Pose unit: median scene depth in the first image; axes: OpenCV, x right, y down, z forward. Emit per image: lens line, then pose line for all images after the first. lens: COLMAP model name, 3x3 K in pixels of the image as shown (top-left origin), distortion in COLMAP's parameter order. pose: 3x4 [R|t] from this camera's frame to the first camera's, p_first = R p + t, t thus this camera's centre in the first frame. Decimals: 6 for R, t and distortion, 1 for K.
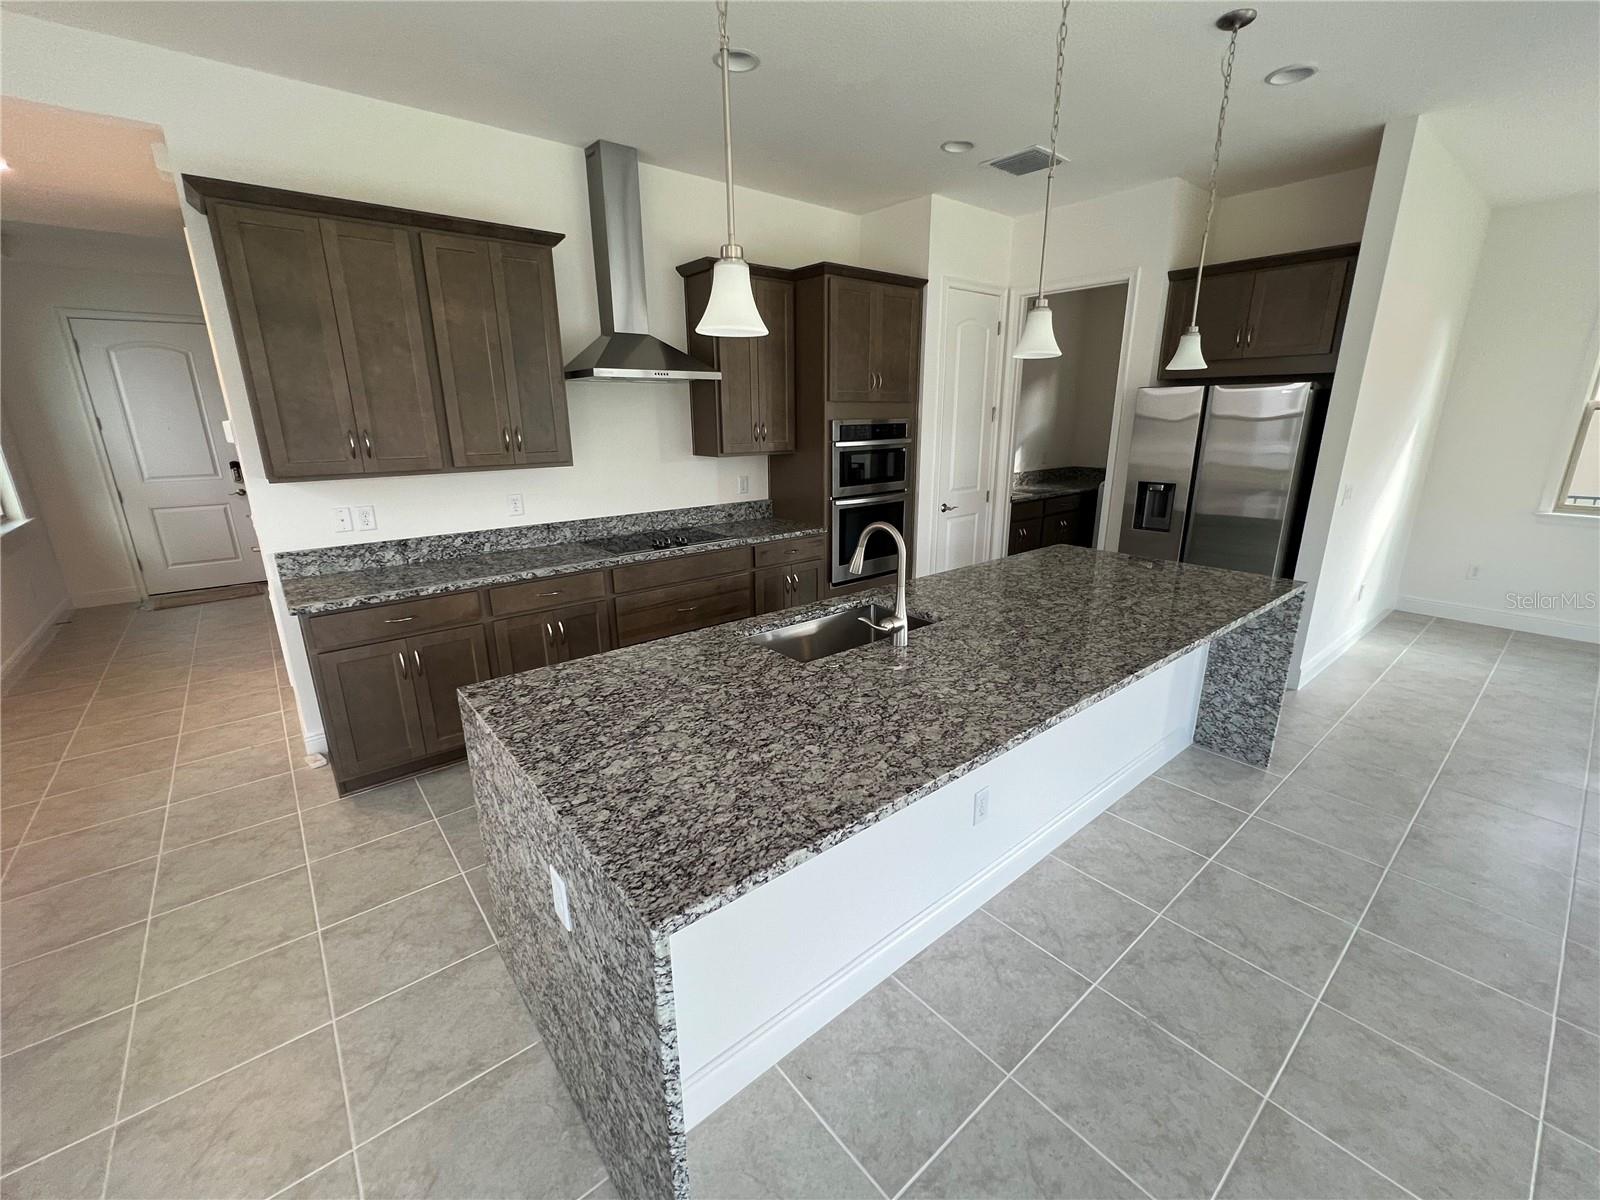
lens RADIAL K [[655.1, 0, 797.9], [0, 655.1, 602.0], [0, 0, 1]] dist [-0.003528, -0.000382]
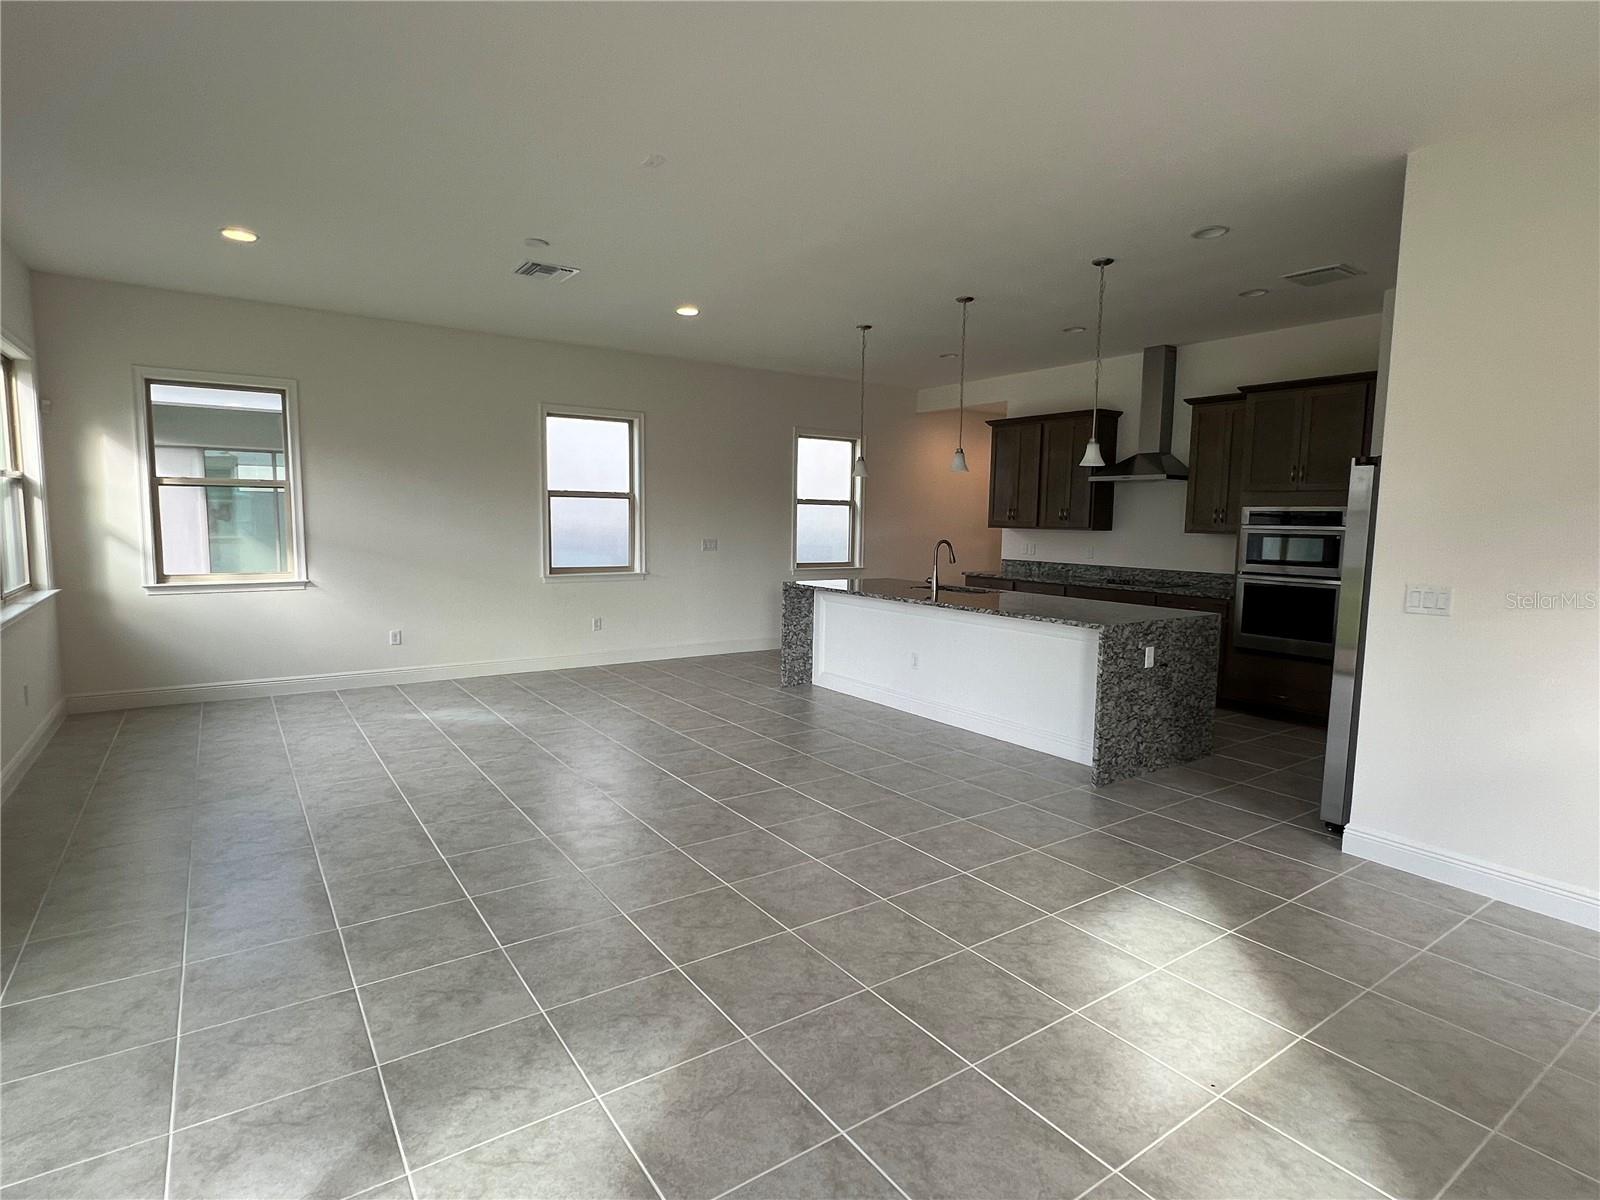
lens RADIAL K [[846.6, 0, 796.8], [0, 846.6, 593.8], [0, 0, 1]] dist [0.012223, -0.000555]
pose [[-0.084109, 0.100406, -0.991385, 2.142851], [-0.293794, 0.948185, 0.120956, -0.098094], [0.952161, 0.301436, -0.050252, 0.453222]]
